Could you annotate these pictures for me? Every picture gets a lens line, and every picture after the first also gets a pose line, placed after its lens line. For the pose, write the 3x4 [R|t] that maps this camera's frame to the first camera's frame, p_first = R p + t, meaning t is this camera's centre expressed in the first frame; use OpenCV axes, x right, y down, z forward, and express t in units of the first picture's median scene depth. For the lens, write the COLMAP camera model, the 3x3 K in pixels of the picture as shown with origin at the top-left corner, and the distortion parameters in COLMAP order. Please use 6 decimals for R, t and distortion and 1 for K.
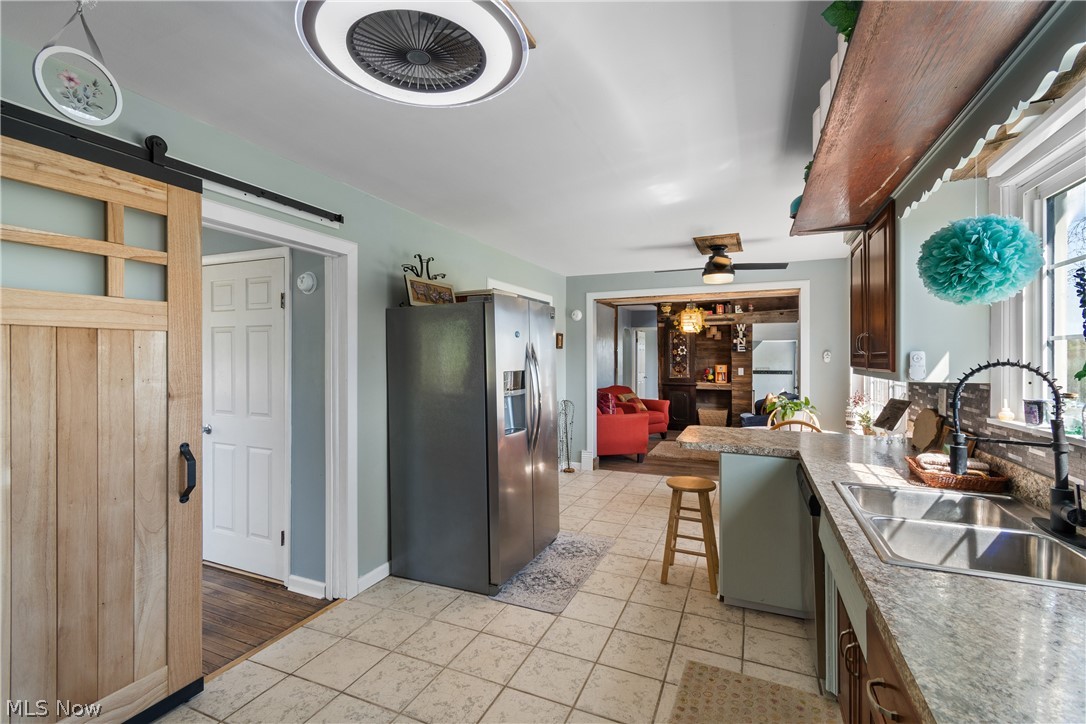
lens RADIAL K [[490.2, 0, 547.1], [0, 490.2, 360.3], [0, 0, 1]] dist [0.000015, -0.000245]
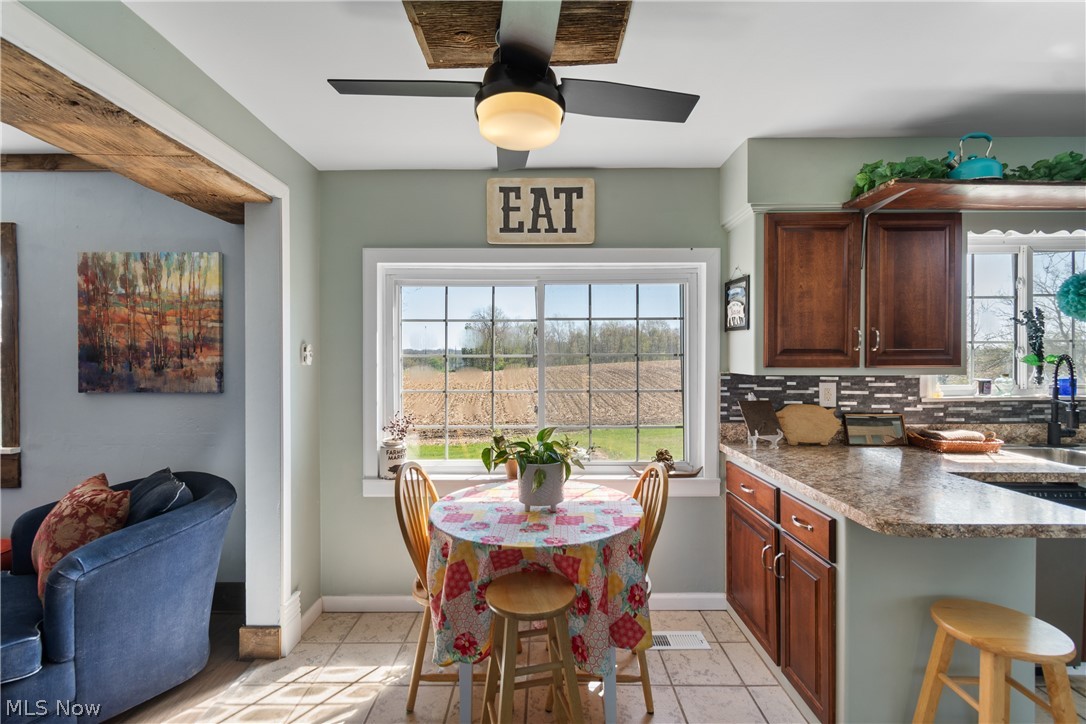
lens RADIAL K [[479.5, 0, 540.8], [0, 479.5, 357.0], [0, 0, 1]] dist [0.001619, -0.000817]
pose [[-0.384762, 0.001721, 0.923014, 0.015182], [0.007661, 0.999970, 0.001329, -0.001655], [-0.922984, 0.007583, -0.384764, 0.547315]]
